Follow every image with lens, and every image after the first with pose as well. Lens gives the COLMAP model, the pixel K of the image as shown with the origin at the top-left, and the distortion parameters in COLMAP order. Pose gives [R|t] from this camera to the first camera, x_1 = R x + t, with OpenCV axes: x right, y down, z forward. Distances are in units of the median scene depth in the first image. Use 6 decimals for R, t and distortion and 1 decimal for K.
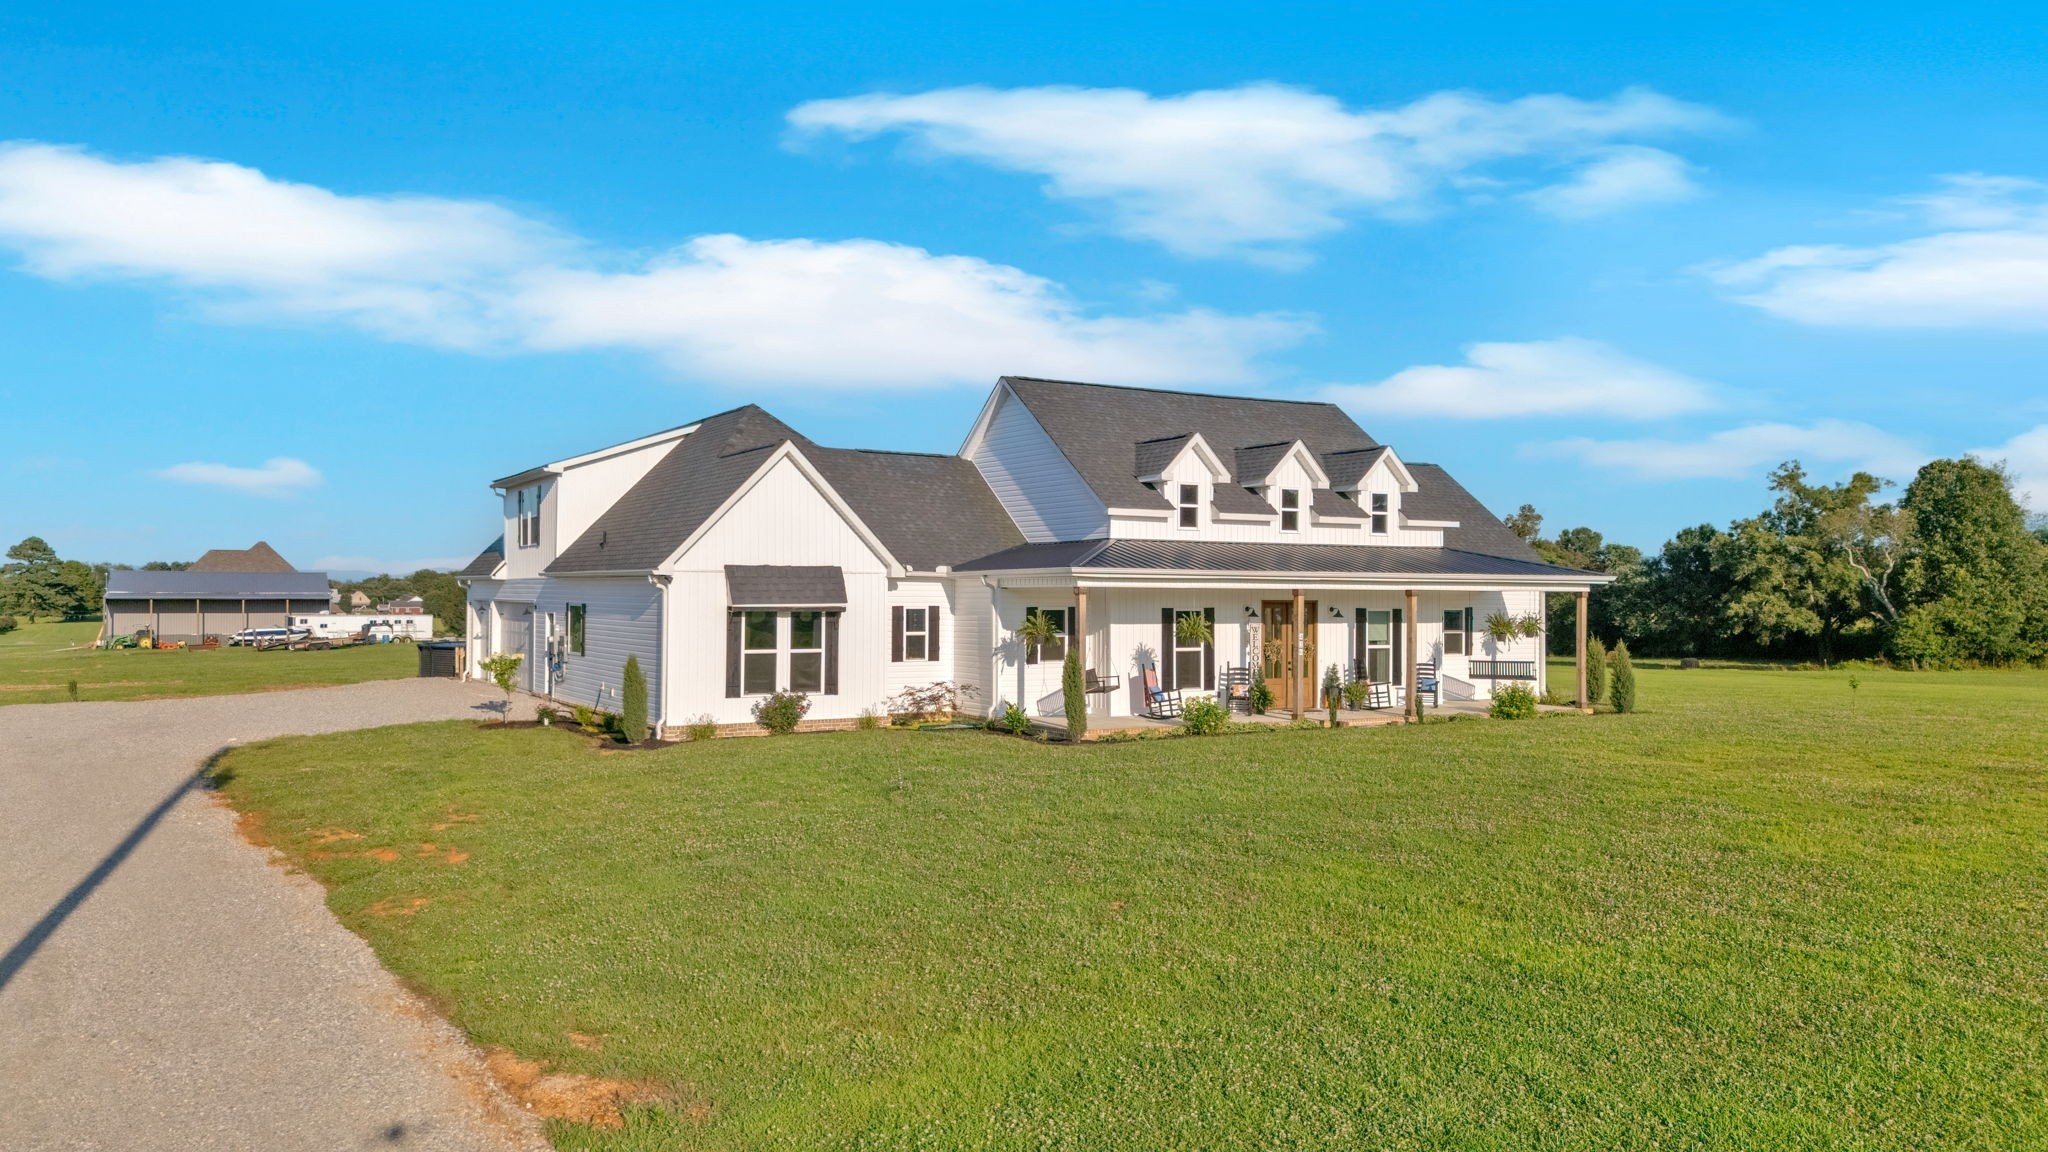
lens RADIAL K [[1508.8, 0, 1020.7], [0, 1508.8, 581.6], [0, 0, 1]] dist [0.047797, -0.029650]
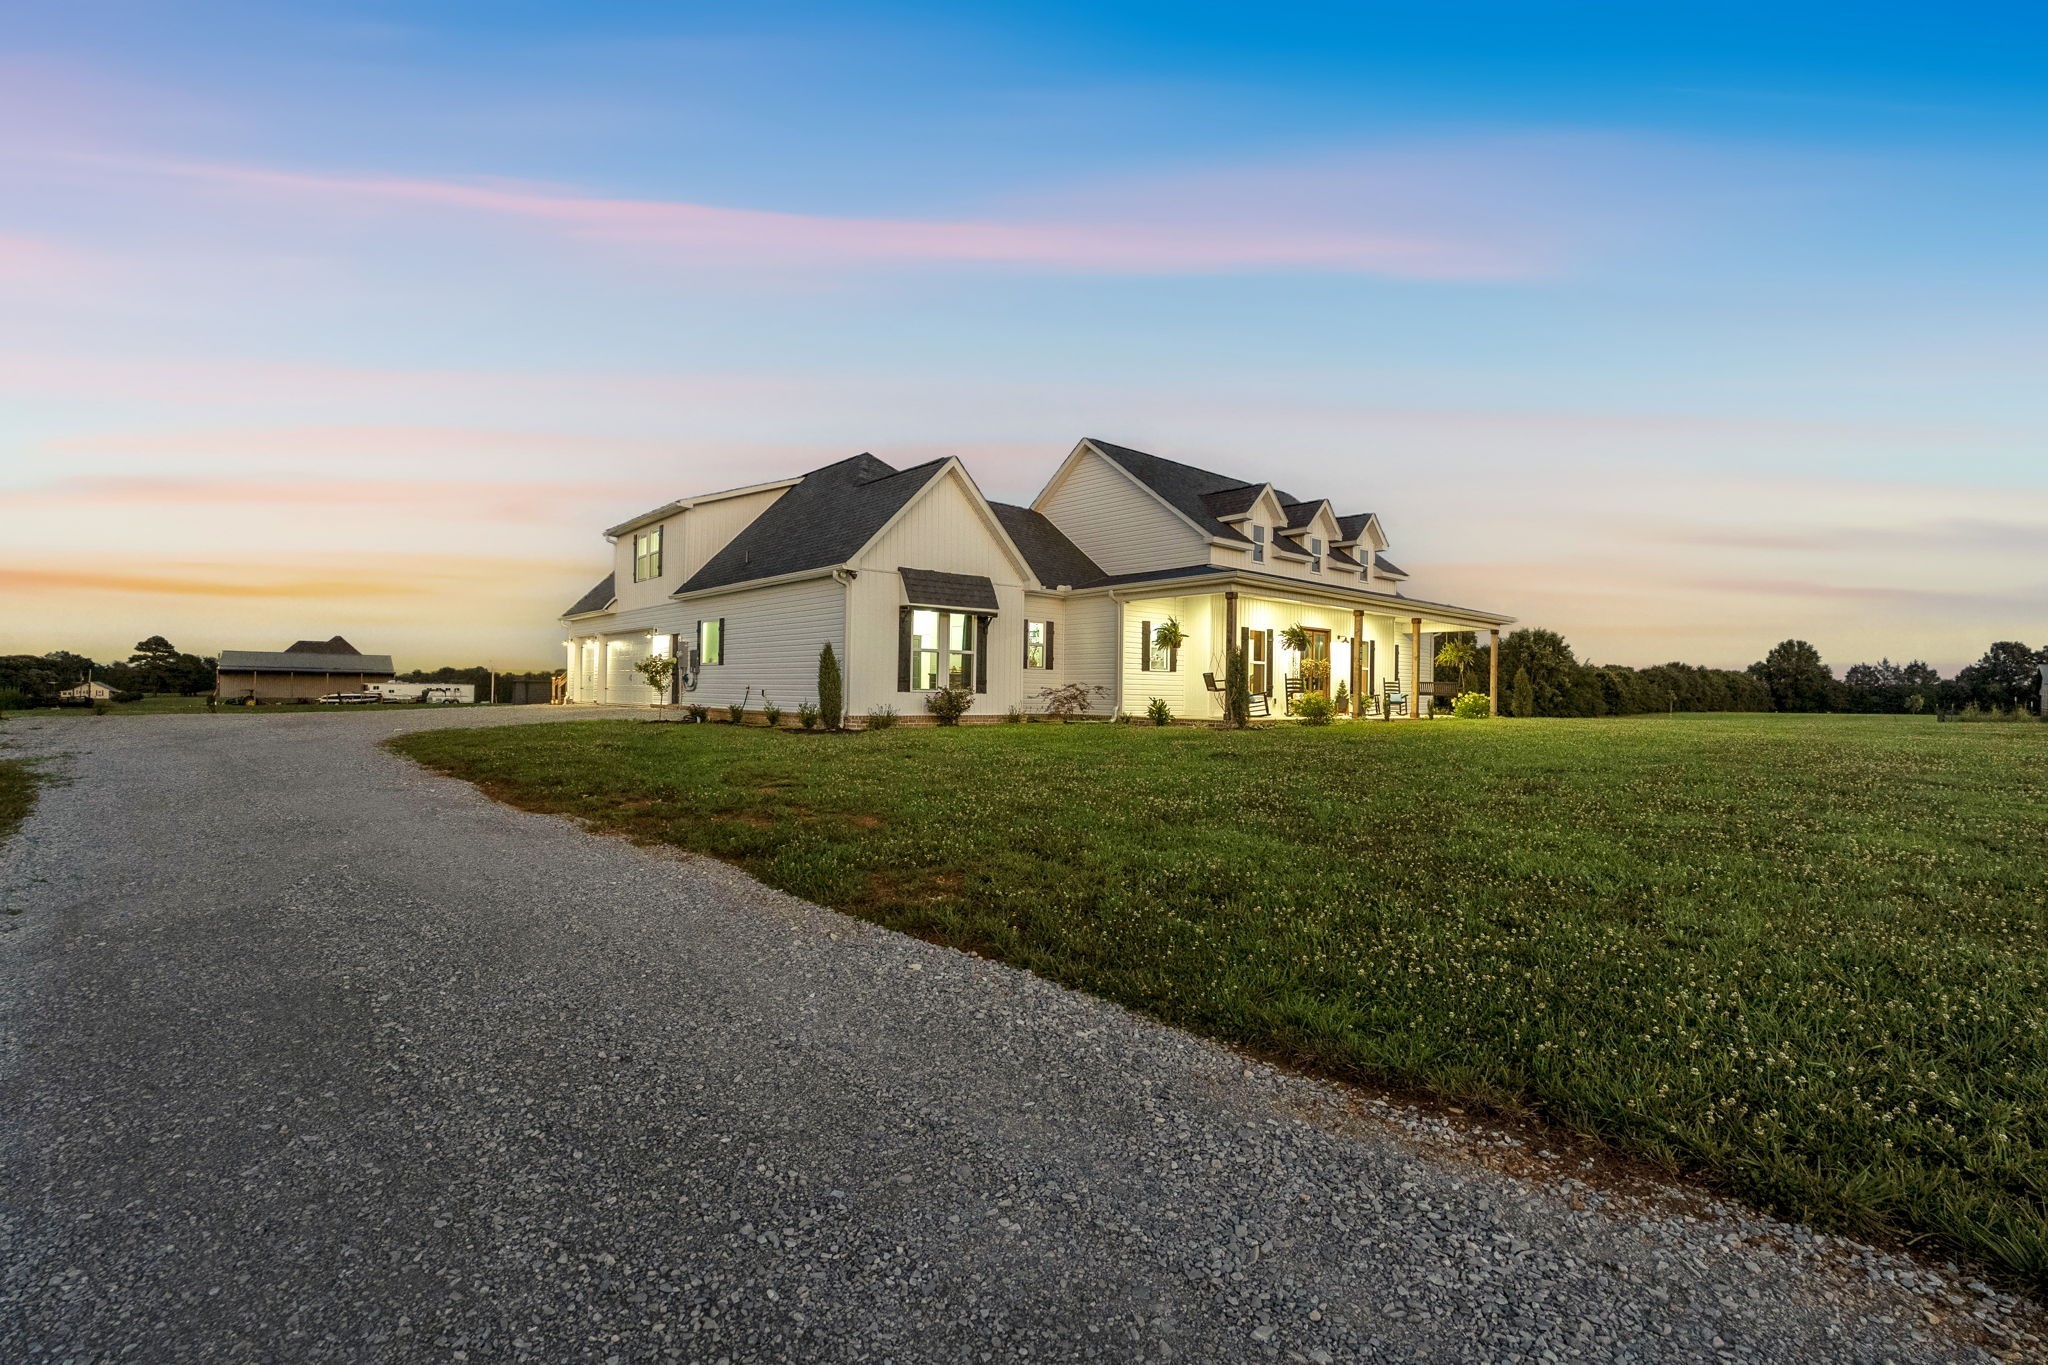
lens RADIAL K [[924.0, 0, 1023.7], [0, 924.0, 684.9], [0, 0, 1]] dist [-0.008221, 0.000643]
pose [[0.982917, 0.011446, 0.183692, -0.206523], [-0.012346, 0.999917, 0.003758, 0.062210], [-0.183634, -0.005962, 0.982977, 0.308438]]
